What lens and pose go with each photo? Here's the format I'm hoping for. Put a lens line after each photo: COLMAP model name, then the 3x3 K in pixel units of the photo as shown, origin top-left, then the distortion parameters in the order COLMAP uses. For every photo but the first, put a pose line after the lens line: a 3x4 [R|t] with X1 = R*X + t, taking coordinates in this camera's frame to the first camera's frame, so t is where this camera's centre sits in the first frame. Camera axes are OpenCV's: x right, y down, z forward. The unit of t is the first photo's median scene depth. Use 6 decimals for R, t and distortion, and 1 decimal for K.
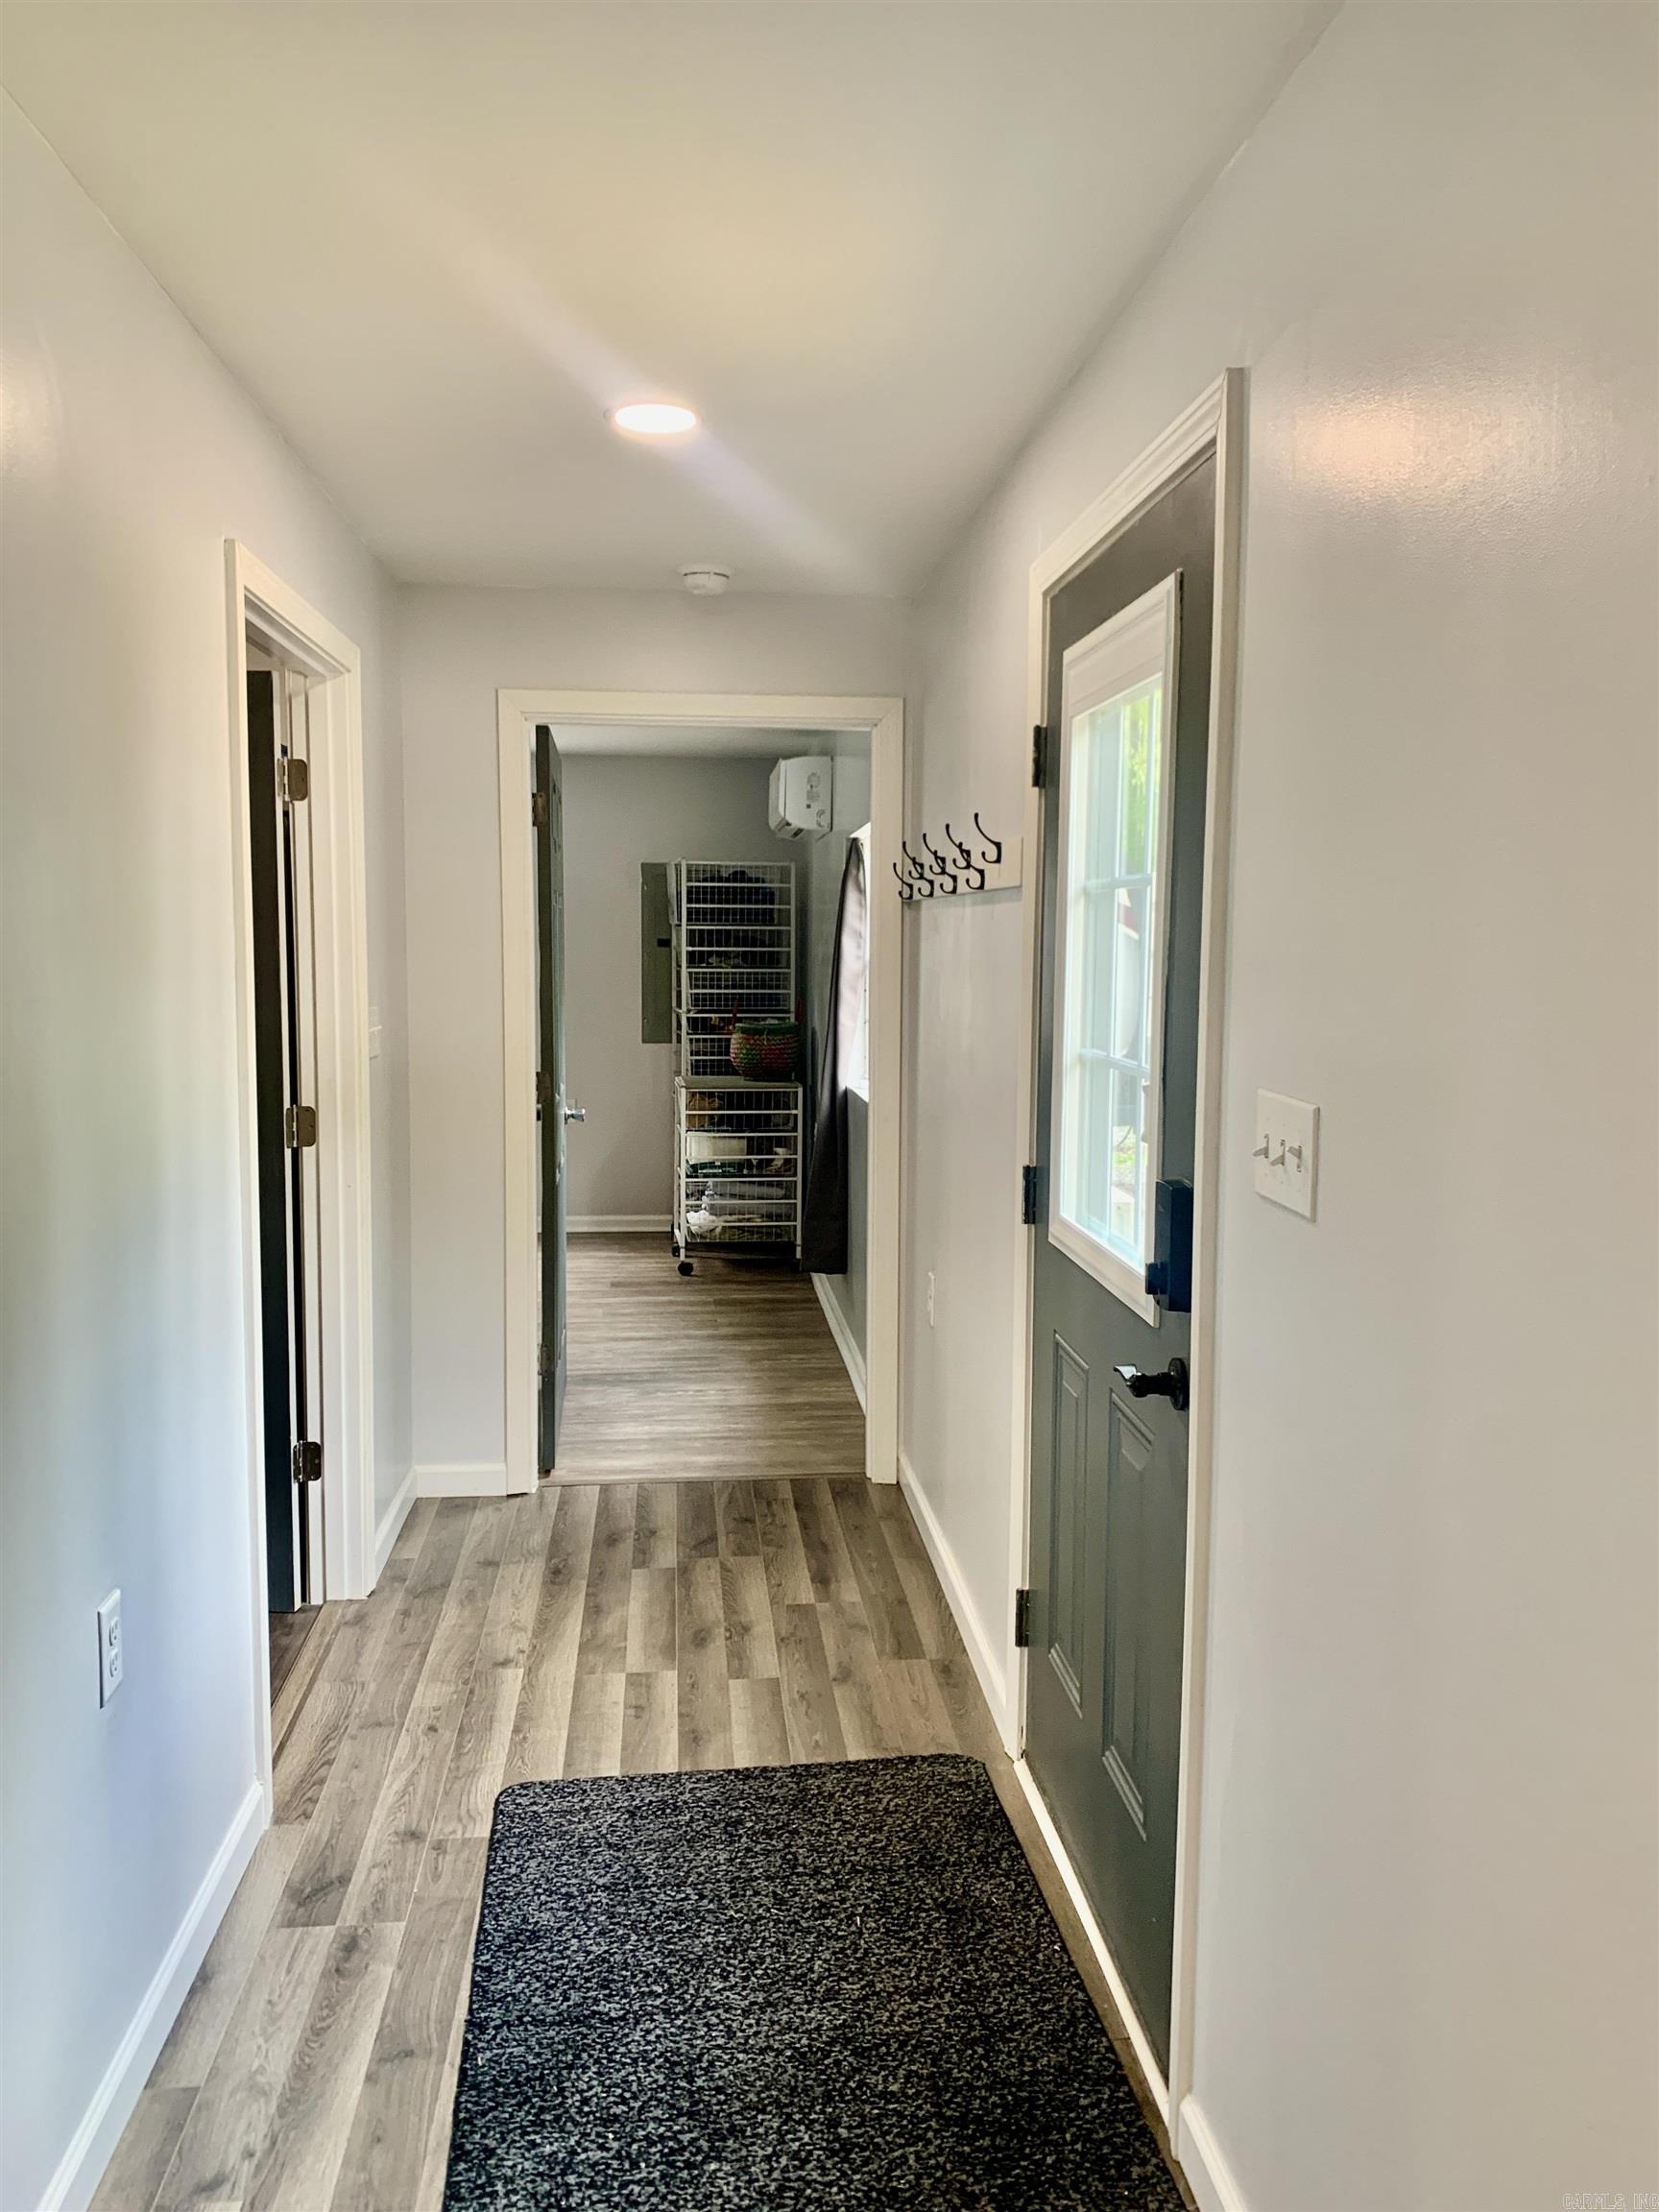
lens RADIAL K [[1661.9, 0, 829.5], [0, 1661.9, 1106.0], [0, 0, 1]] dist [0.056036, -0.077792]
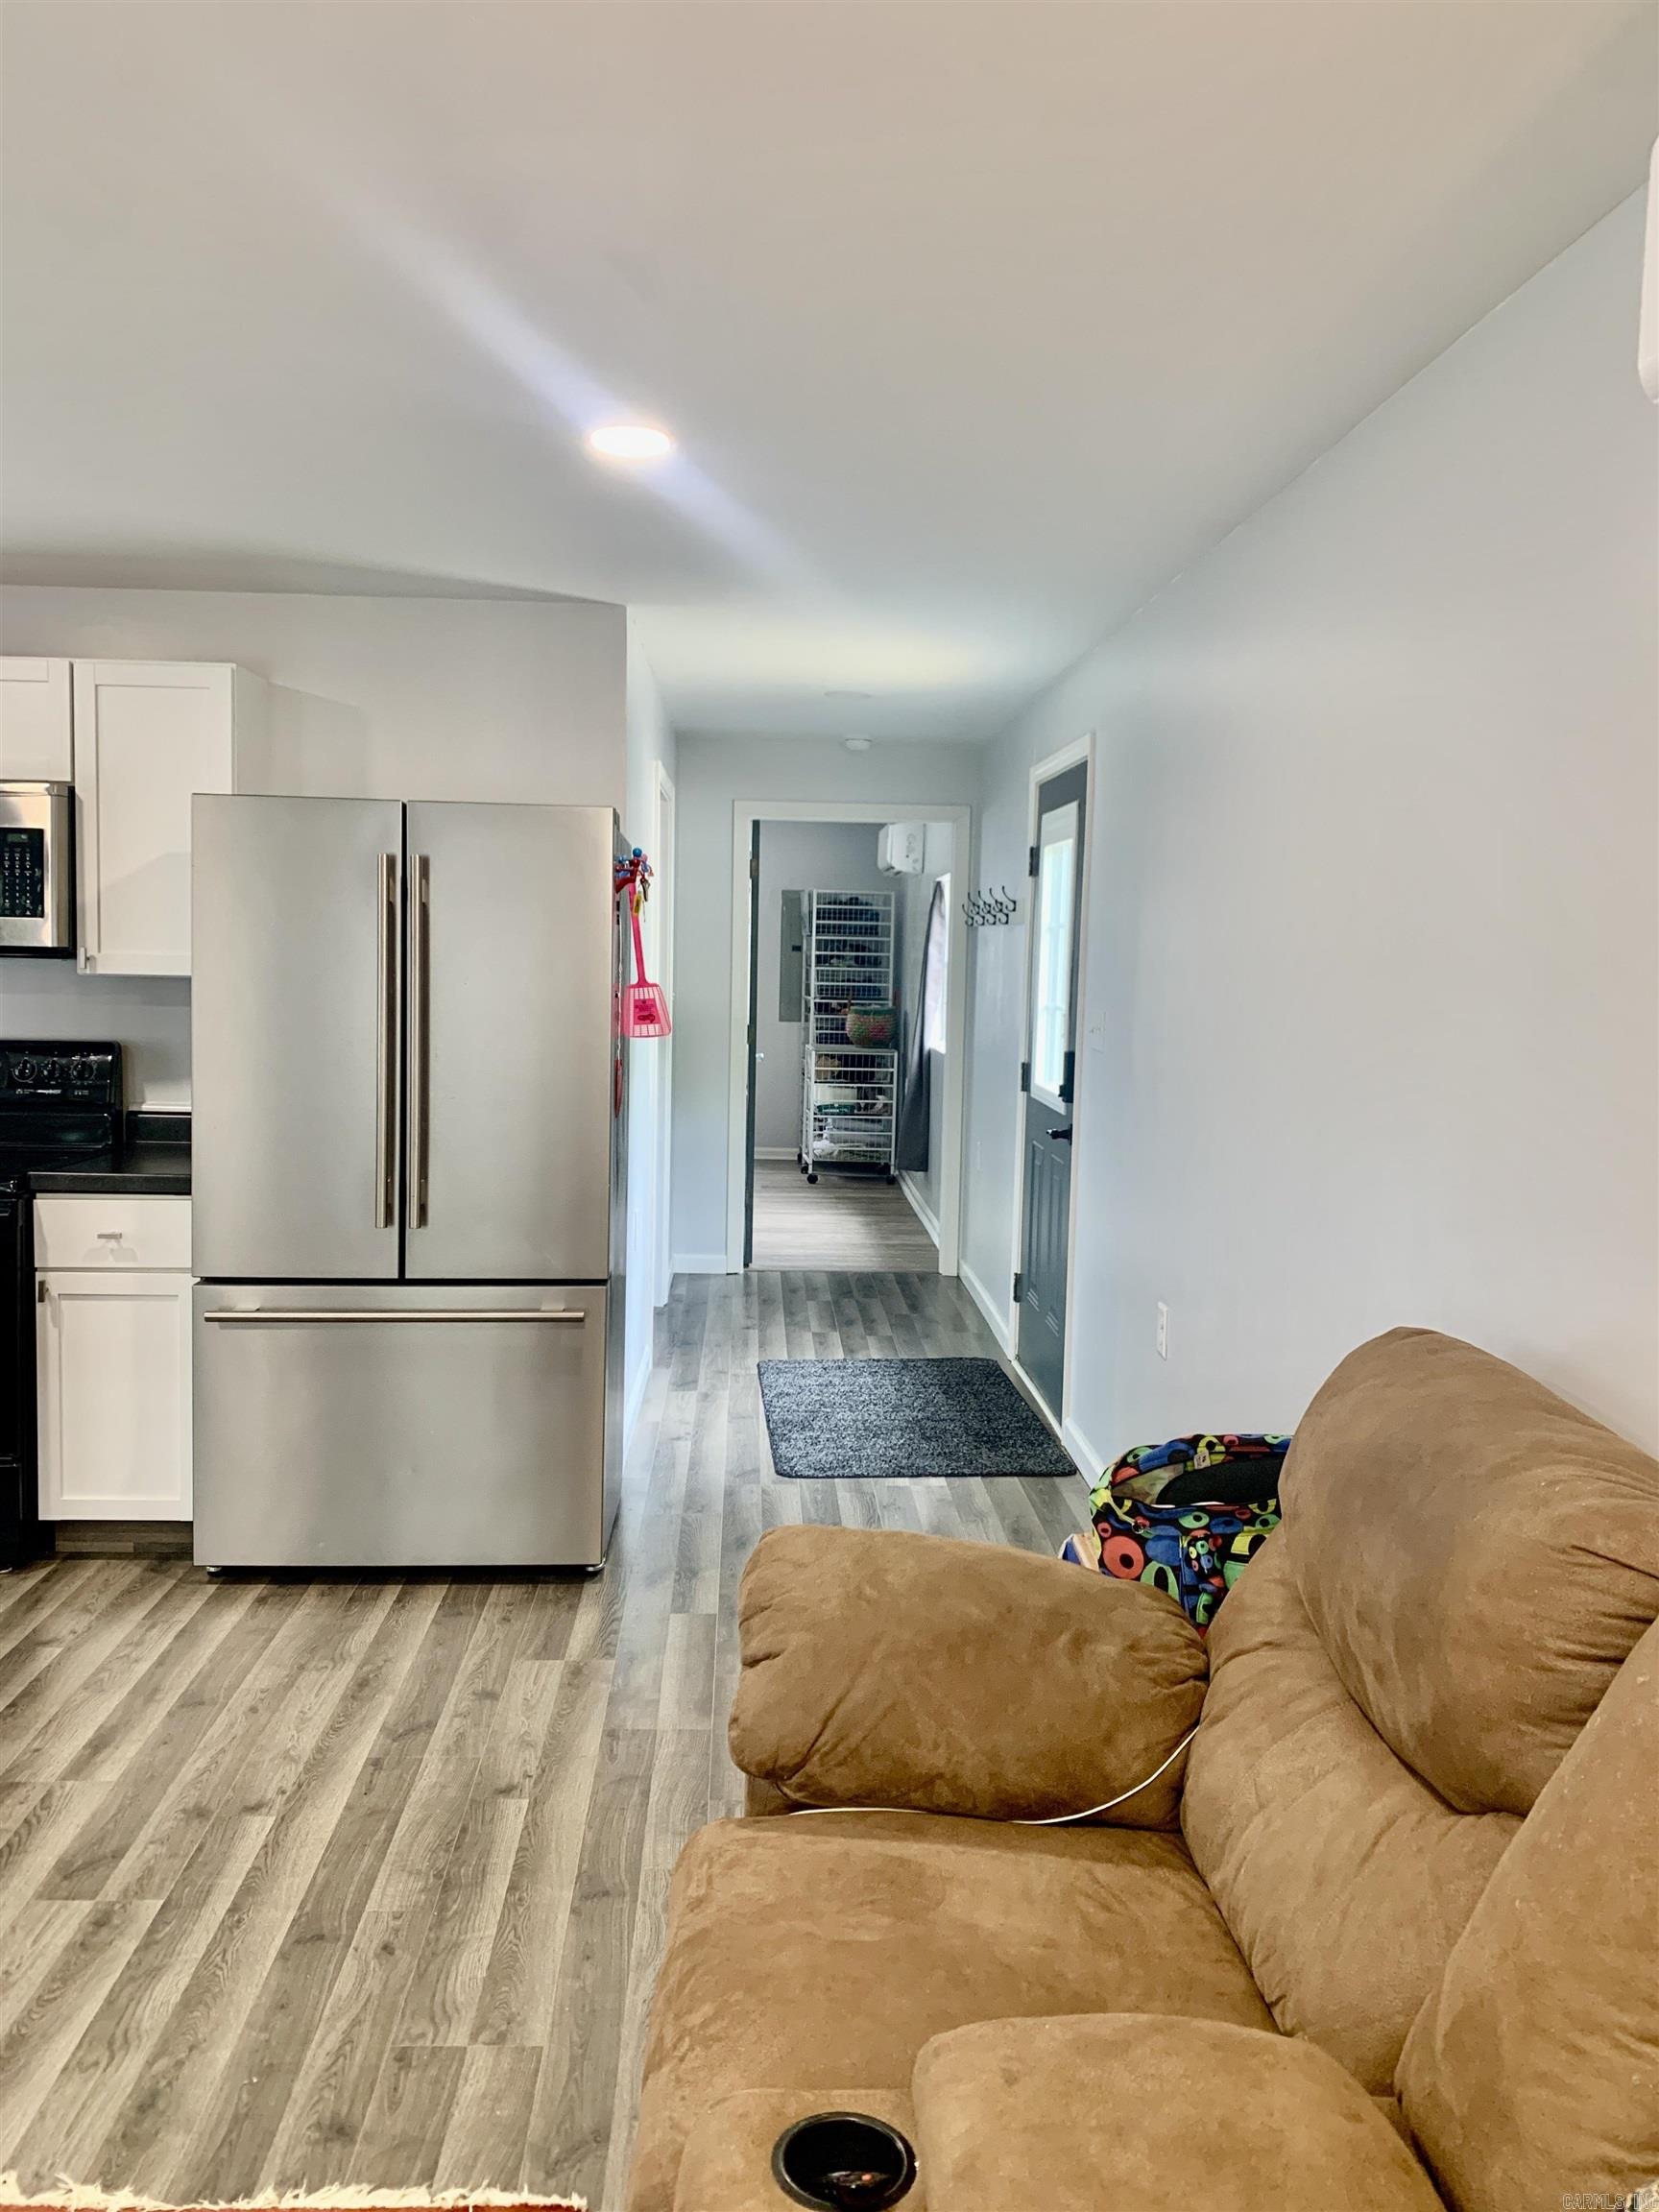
lens RADIAL K [[1645.6, 0, 829.5], [0, 1645.6, 1106.0], [0, 0, 1]] dist [0.001253, -0.067444]
pose [[0.998777, 0.020116, -0.045174, -0.010132], [-0.020231, 0.999793, -0.002088, 0.038698], [0.045123, 0.002999, 0.998977, -0.400489]]
